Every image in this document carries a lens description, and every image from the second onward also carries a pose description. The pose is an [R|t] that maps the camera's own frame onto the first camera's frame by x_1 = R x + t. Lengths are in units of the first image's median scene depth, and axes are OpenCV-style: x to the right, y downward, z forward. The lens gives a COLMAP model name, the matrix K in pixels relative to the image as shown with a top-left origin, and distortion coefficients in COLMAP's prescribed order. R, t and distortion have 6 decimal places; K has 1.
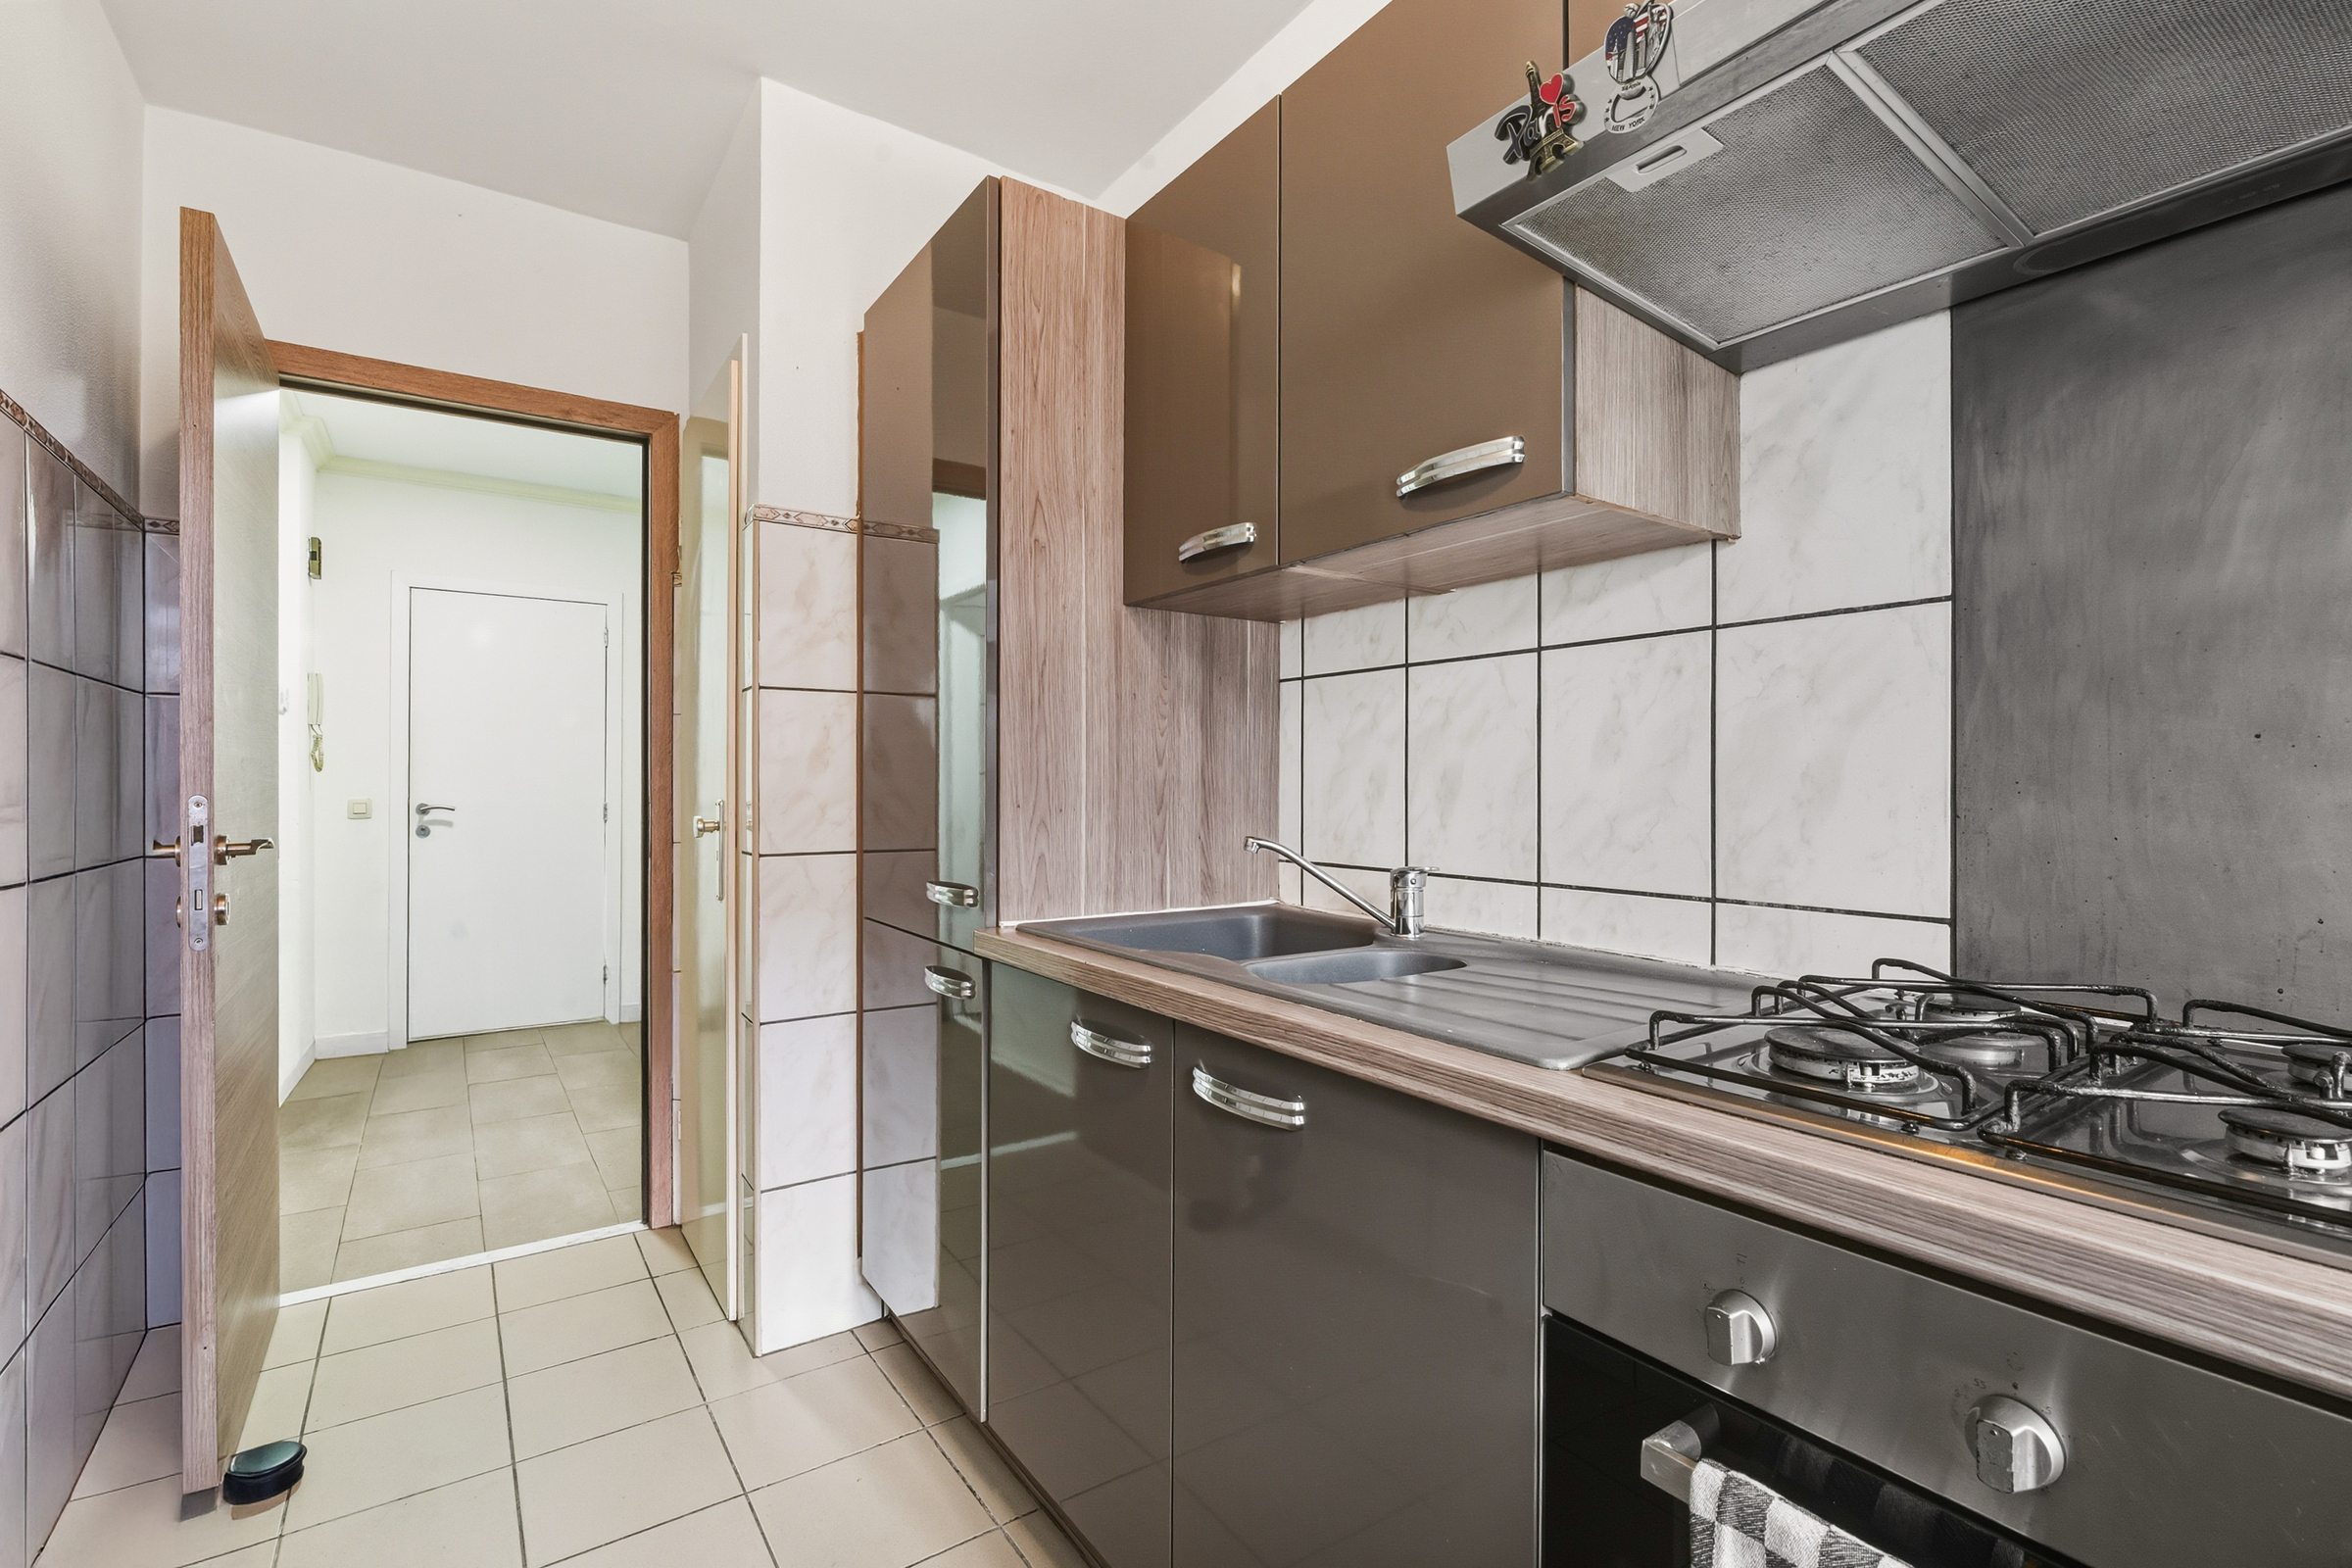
lens RADIAL K [[1058.0, 0, 1176.0], [0, 1058.0, 784.0], [0, 0, 1]] dist [0.000350, 0.000082]
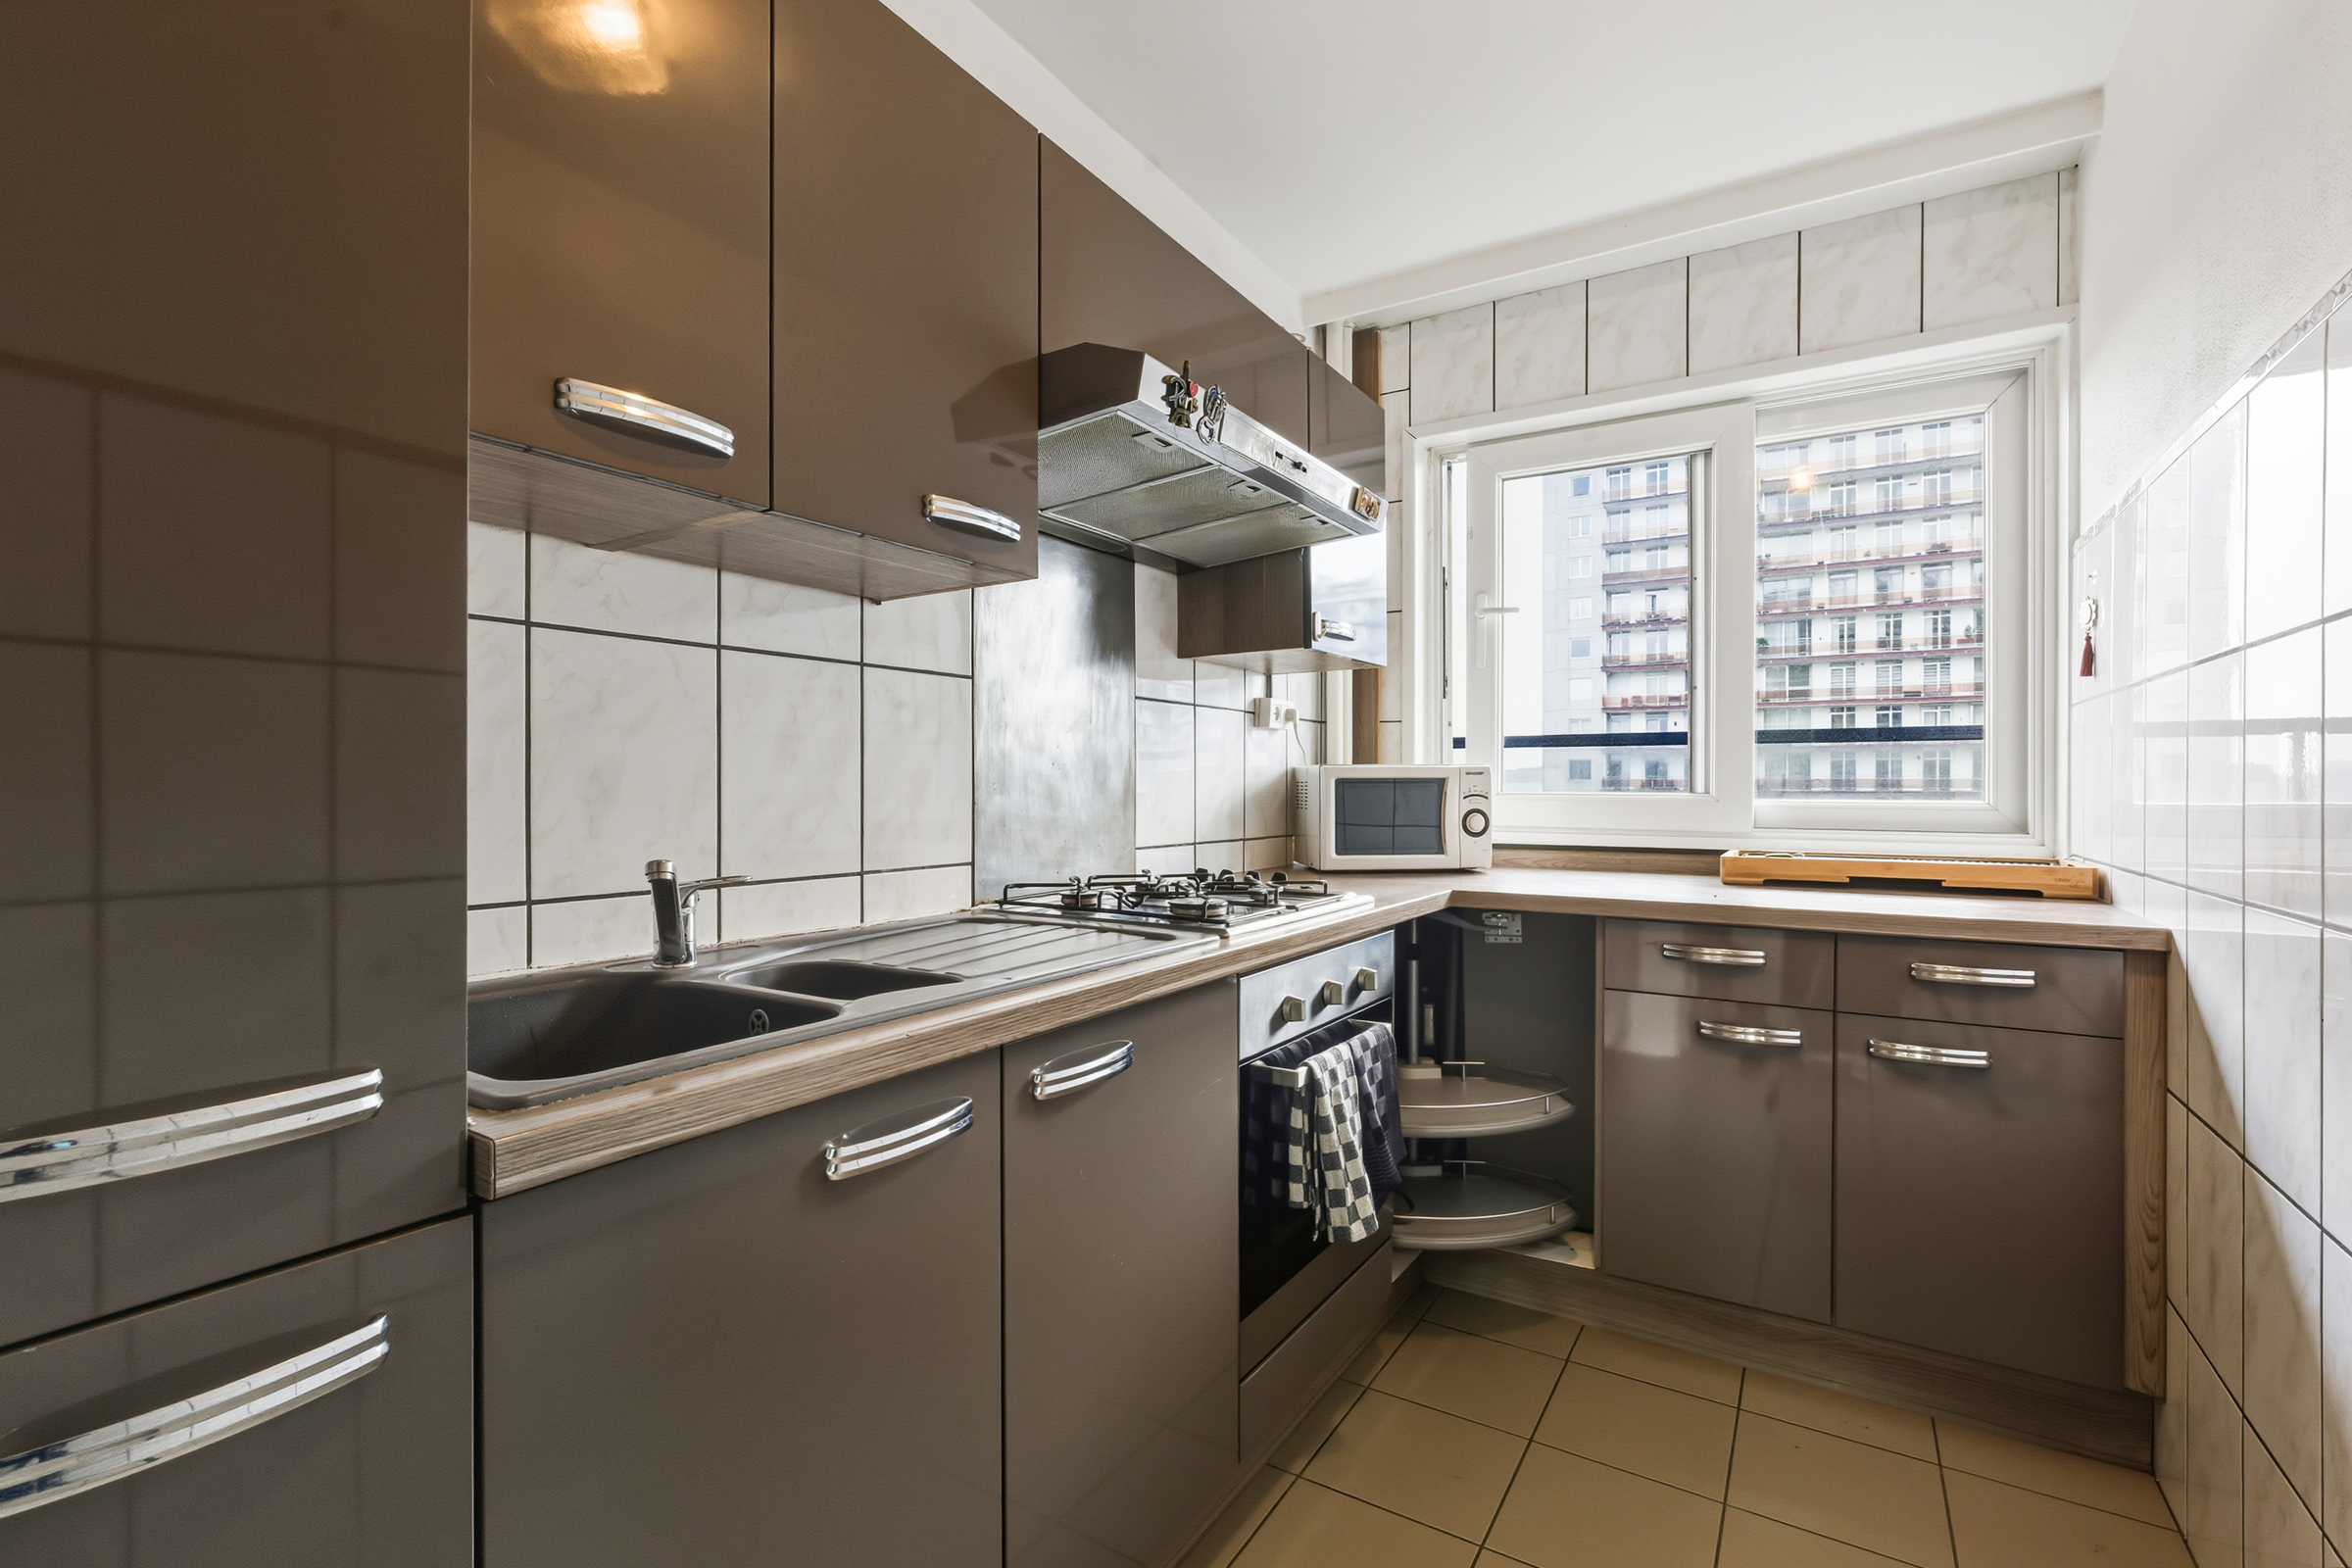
lens RADIAL K [[1058.0, 0, 1176.0], [0, 1058.0, 784.0], [0, 0, 1]] dist [0.000350, 0.000082]
pose [[-0.394959, 0.003282, 0.918693, -0.818078], [0.002811, 0.999993, -0.002364, 0.003936], [-0.918694, 0.001648, -0.394966, 1.130488]]
